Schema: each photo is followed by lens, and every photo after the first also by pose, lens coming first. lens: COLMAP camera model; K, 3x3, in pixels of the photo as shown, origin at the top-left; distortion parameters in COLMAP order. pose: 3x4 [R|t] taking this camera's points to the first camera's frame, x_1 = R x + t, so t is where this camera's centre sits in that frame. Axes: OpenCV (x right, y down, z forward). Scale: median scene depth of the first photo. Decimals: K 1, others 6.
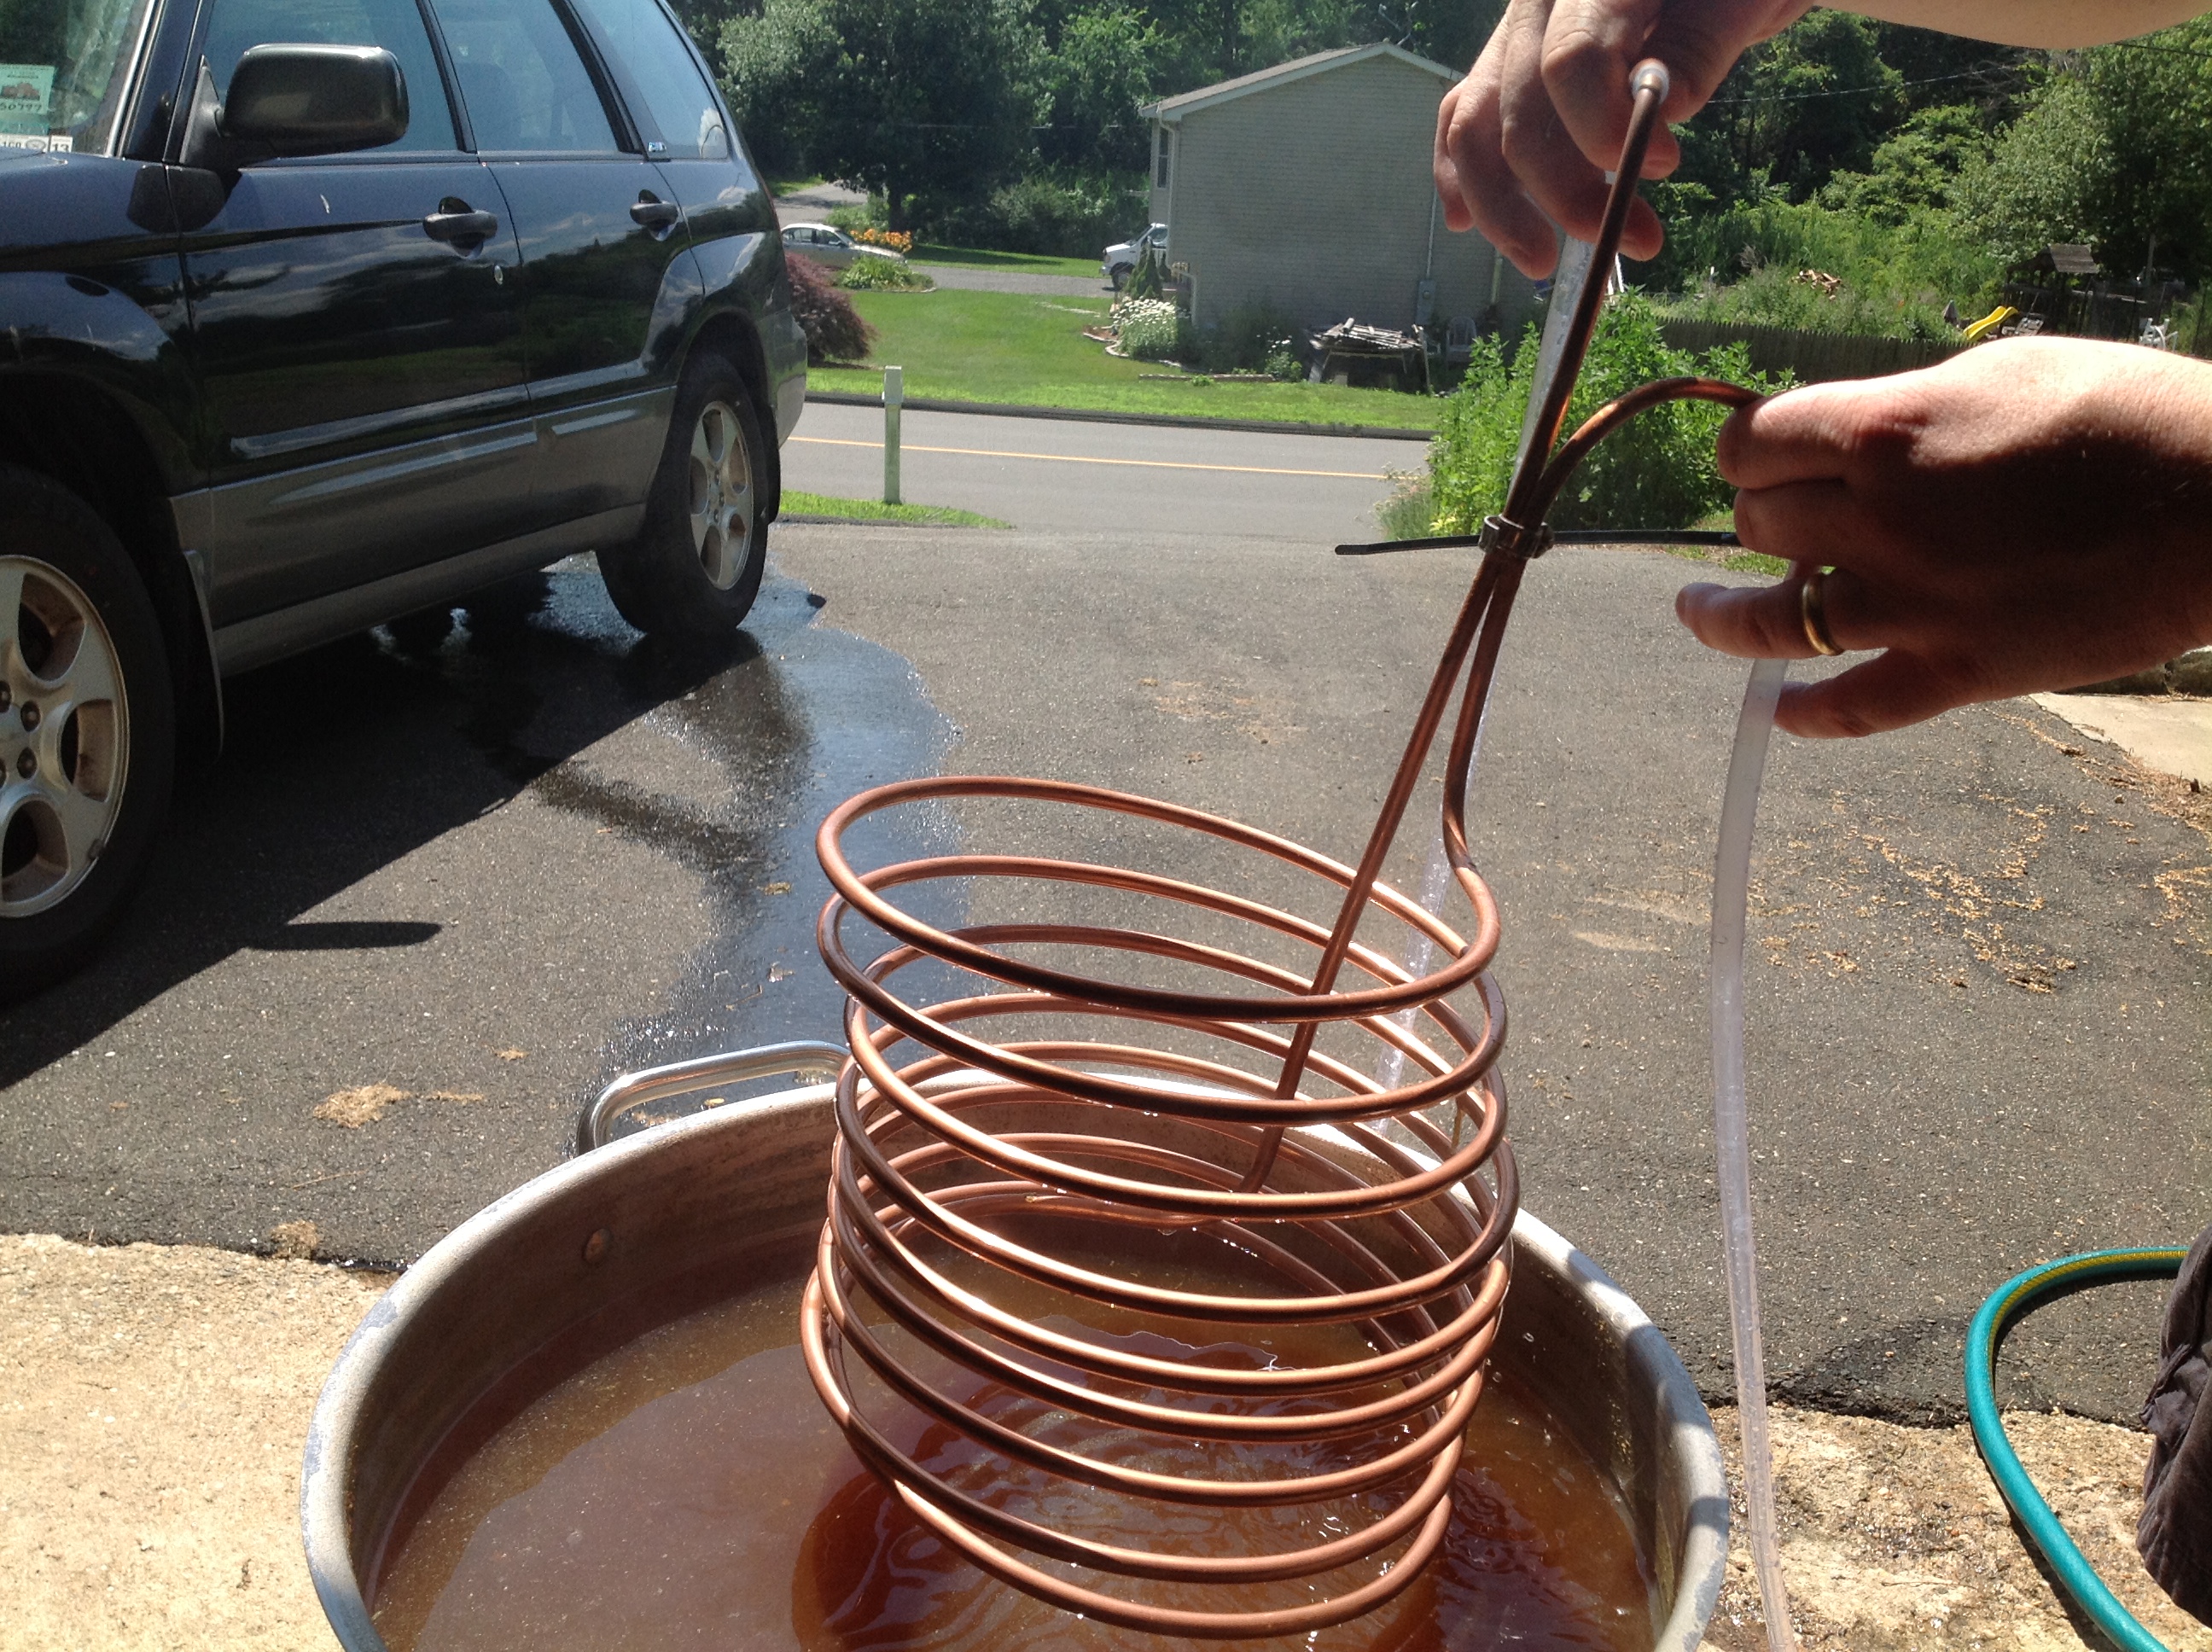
lens RADIAL K [[2136.3, 0, 1129.9], [0, 2136.3, 820.9], [0, 0, 1]] dist [0.007803, 0.000000]
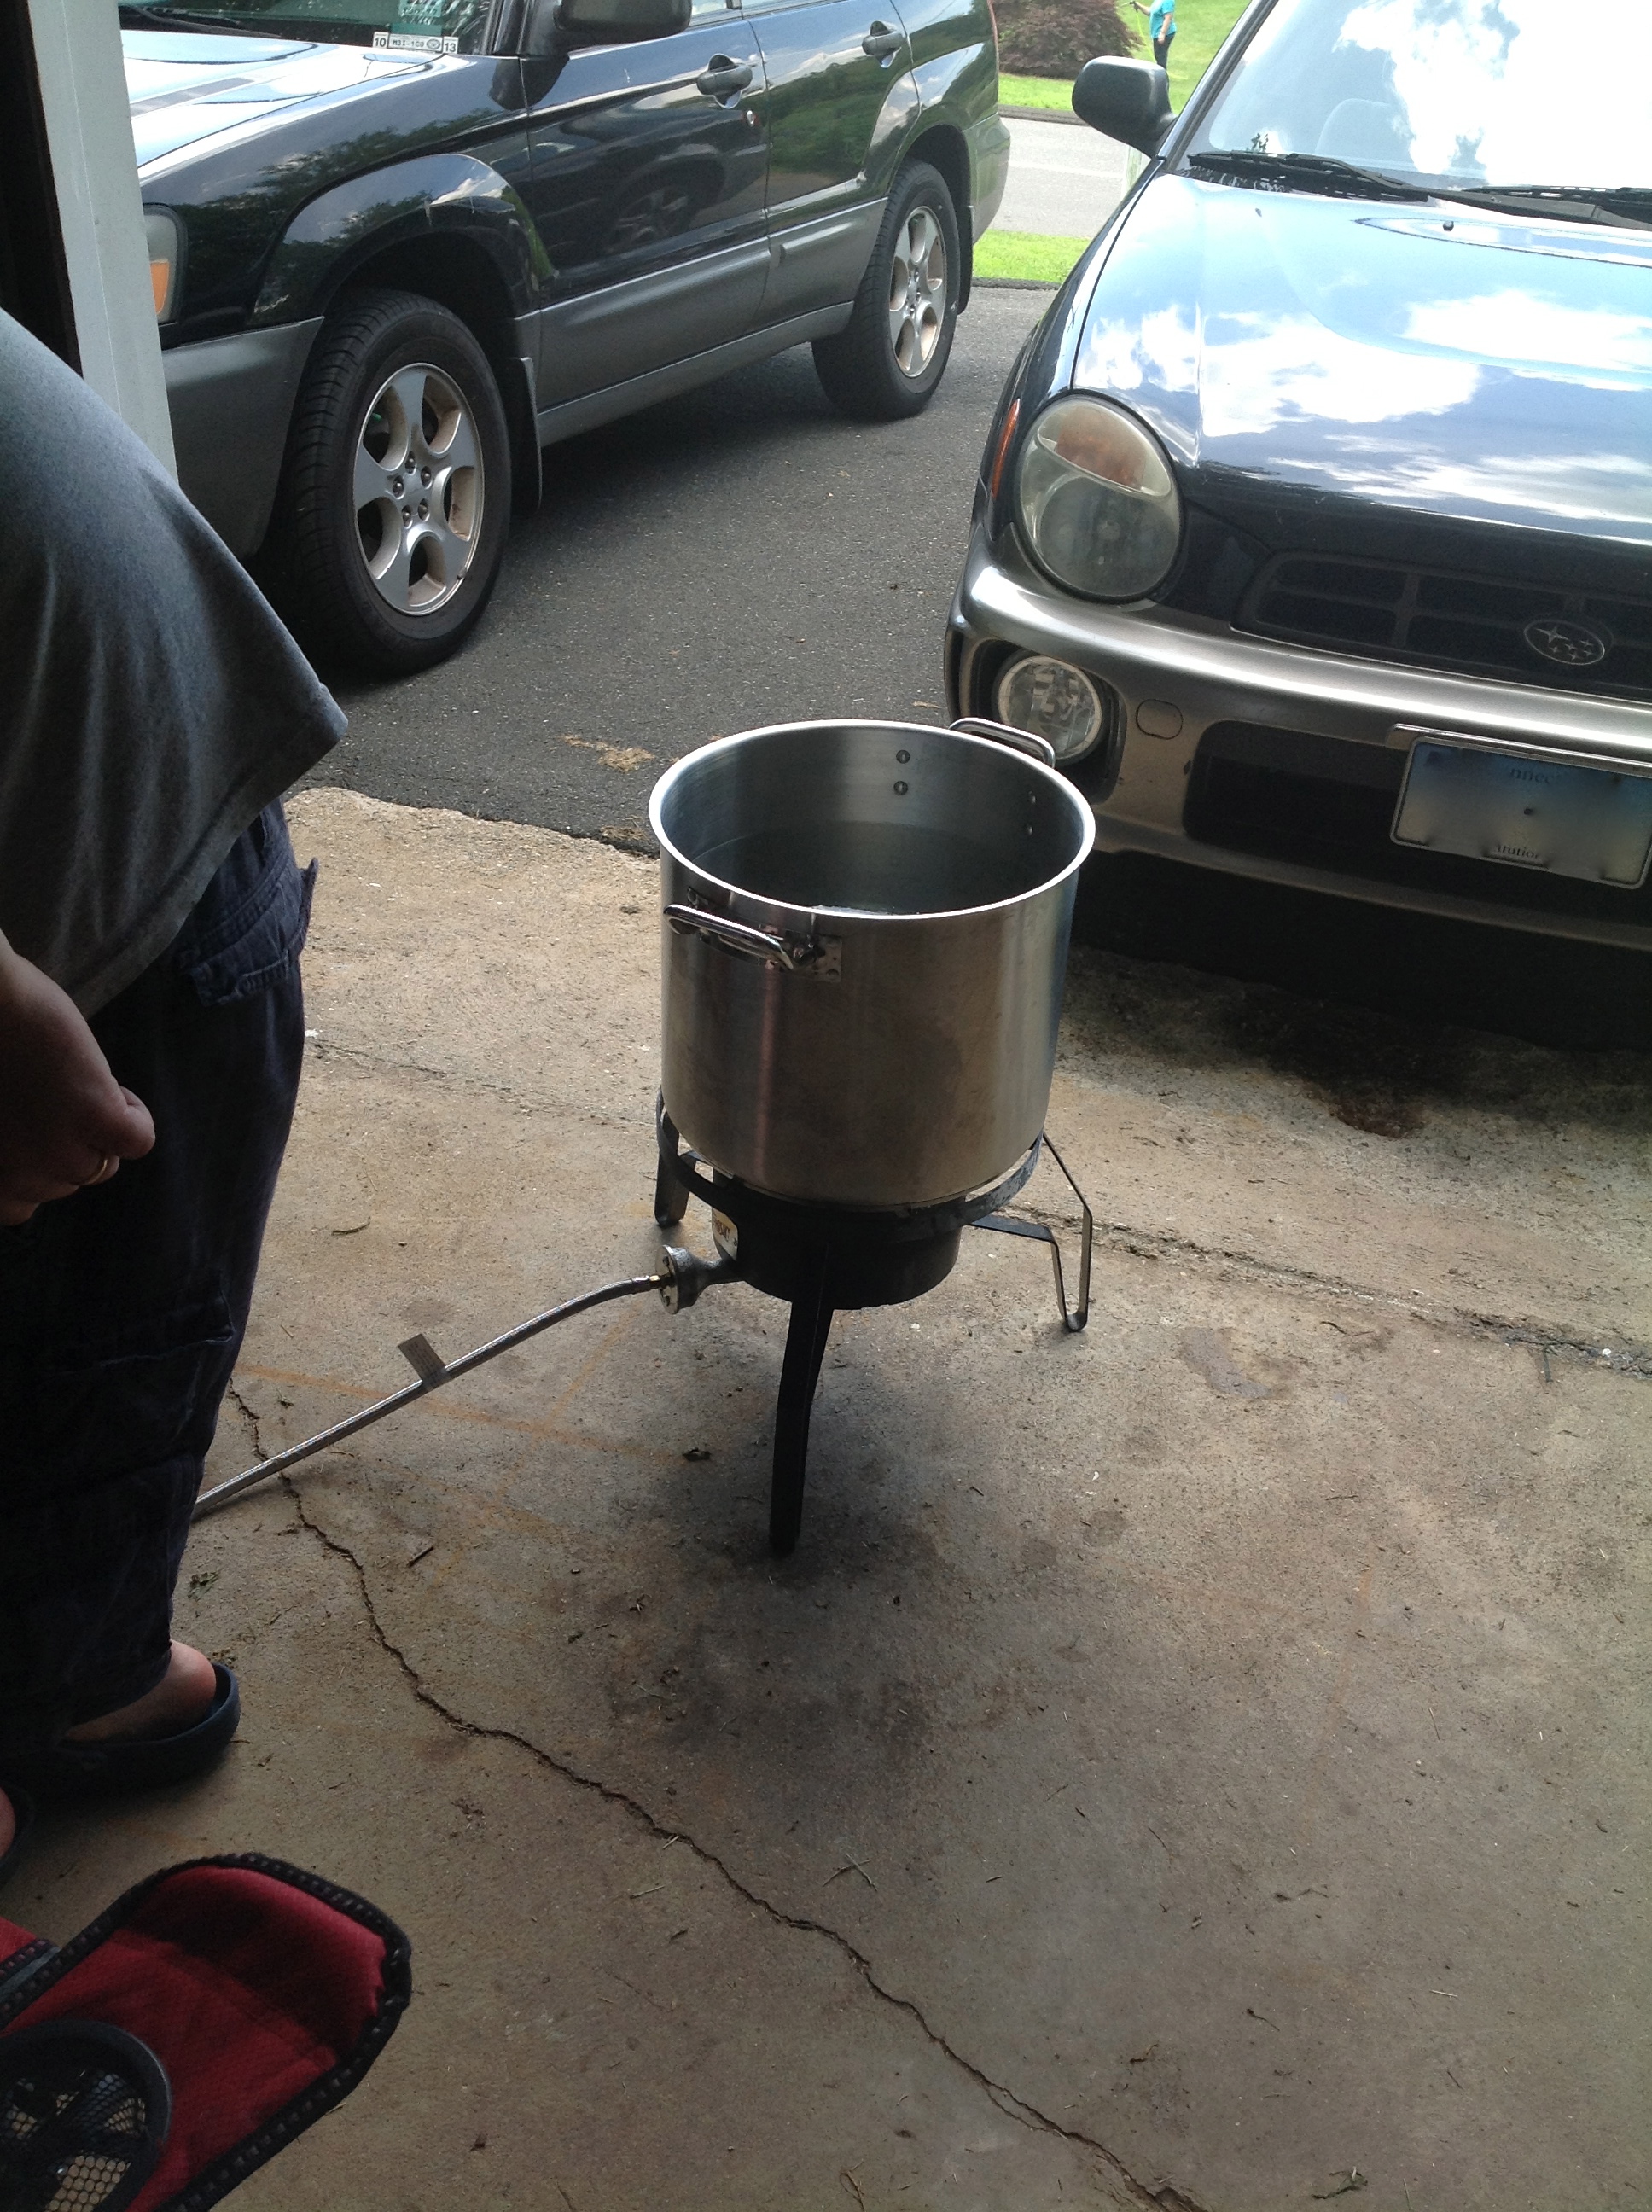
lens RADIAL K [[2136.3, 0, 806.8], [0, 2136.3, 1149.2], [0, 0, 1]] dist [0.007803, 0.000000]
pose [[0.966781, 0.135837, -0.216524, 0.121704], [-0.074167, 0.959736, 0.270937, -0.020531], [0.244609, -0.245878, 0.937929, -0.421795]]
